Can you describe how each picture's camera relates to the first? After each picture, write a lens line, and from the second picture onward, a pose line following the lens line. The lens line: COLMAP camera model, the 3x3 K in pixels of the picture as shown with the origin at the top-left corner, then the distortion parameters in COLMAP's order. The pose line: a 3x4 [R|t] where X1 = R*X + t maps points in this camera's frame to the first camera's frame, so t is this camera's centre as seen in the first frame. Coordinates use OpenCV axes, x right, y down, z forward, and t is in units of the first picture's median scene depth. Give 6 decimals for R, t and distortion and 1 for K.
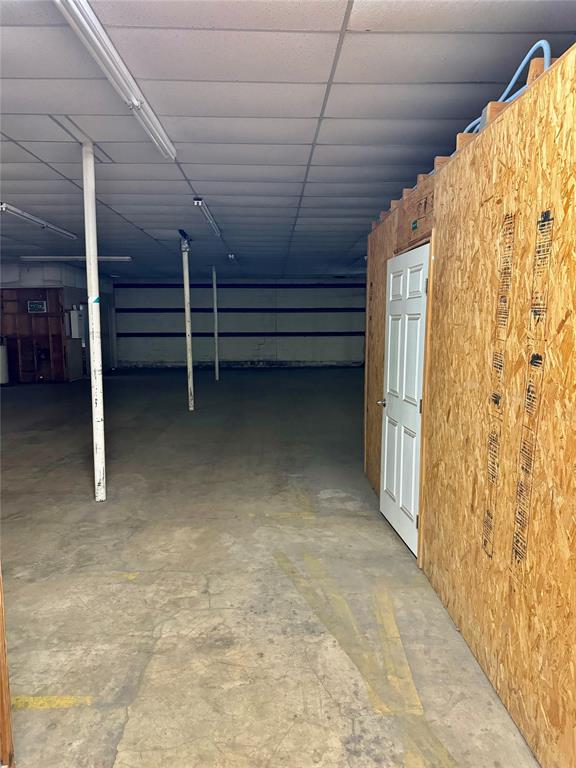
lens RADIAL K [[542.4, 0, 285.7], [0, 542.4, 388.5], [0, 0, 1]] dist [0.036257, -0.030420]
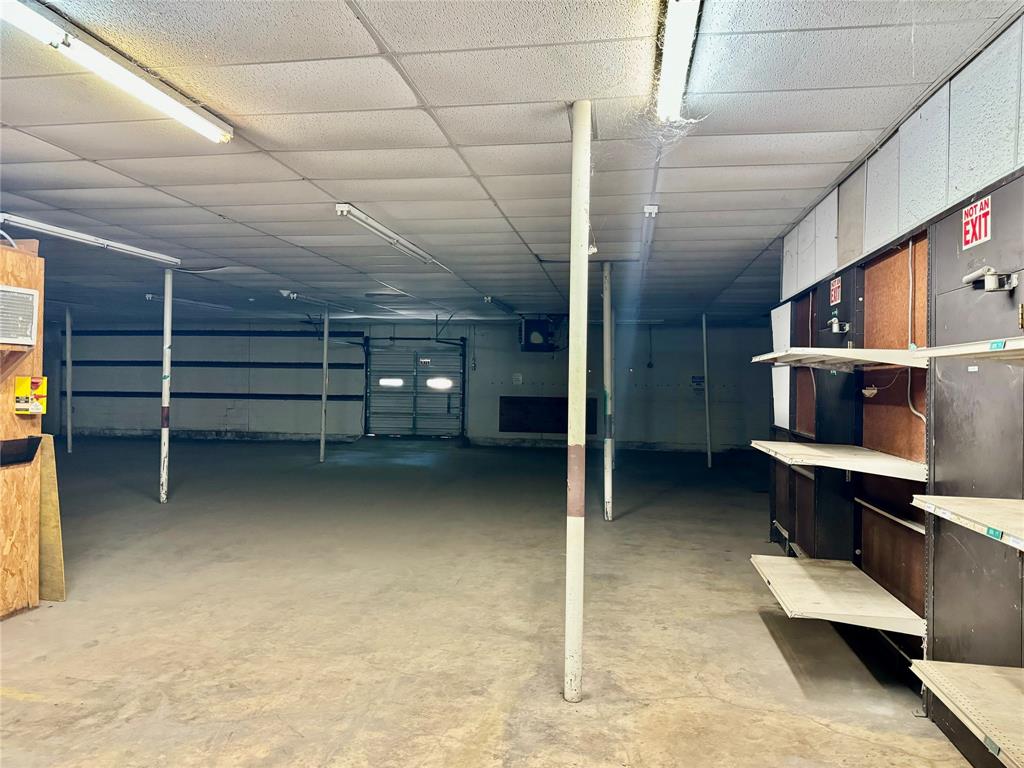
lens RADIAL K [[723.2, 0, 517.0], [0, 723.2, 377.5], [0, 0, 1]] dist [0.036257, -0.030420]
pose [[0.986784, 0.018512, -0.160980, 0.546566], [-0.039457, 0.991001, -0.127904, -0.011985], [0.157163, 0.132565, 0.978635, 0.068815]]
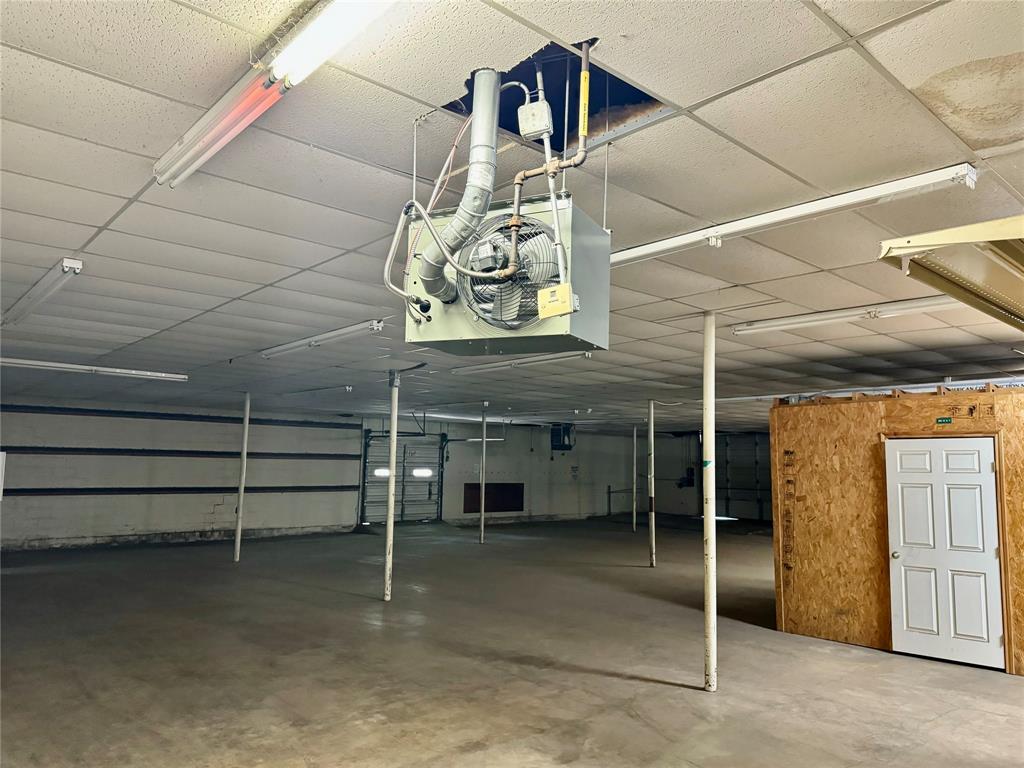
lens RADIAL K [[723.2, 0, 535.9], [0, 723.2, 379.1], [0, 0, 1]] dist [0.036257, -0.030420]
pose [[0.749897, 0.096351, 0.654500, -0.378056], [0.064543, 0.973962, -0.217331, -0.013085], [-0.658398, 0.205219, 0.724152, 0.063101]]
